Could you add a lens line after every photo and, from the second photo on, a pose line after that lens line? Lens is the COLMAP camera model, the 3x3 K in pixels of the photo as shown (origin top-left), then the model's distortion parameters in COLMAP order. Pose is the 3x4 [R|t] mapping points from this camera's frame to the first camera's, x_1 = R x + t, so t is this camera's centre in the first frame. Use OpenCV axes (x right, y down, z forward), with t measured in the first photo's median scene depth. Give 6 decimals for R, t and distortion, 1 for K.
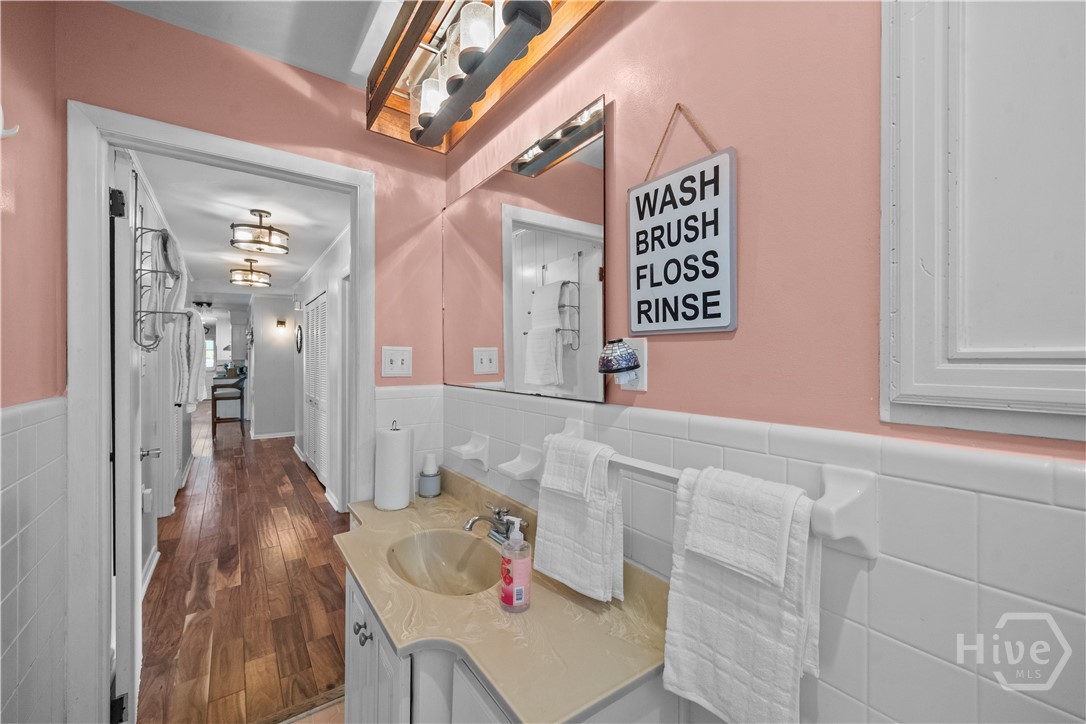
lens RADIAL K [[425.1, 0, 538.1], [0, 425.1, 361.8], [0, 0, 1]] dist [-0.000190, -0.000611]
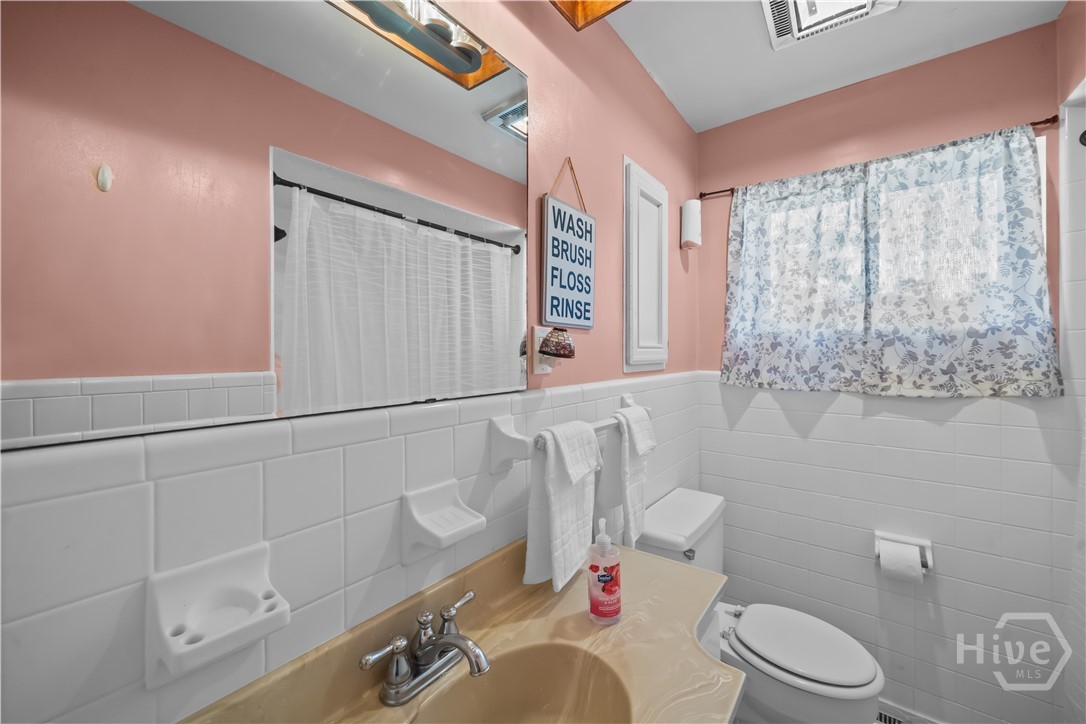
lens RADIAL K [[425.1, 0, 532.8], [0, 425.1, 351.9], [0, 0, 1]] dist [-0.000190, -0.000611]
pose [[-0.273794, -0.003996, 0.961780, -0.936497], [0.004250, 0.999977, 0.005365, 0.003935], [-0.961779, 0.005556, -0.273771, 1.477758]]
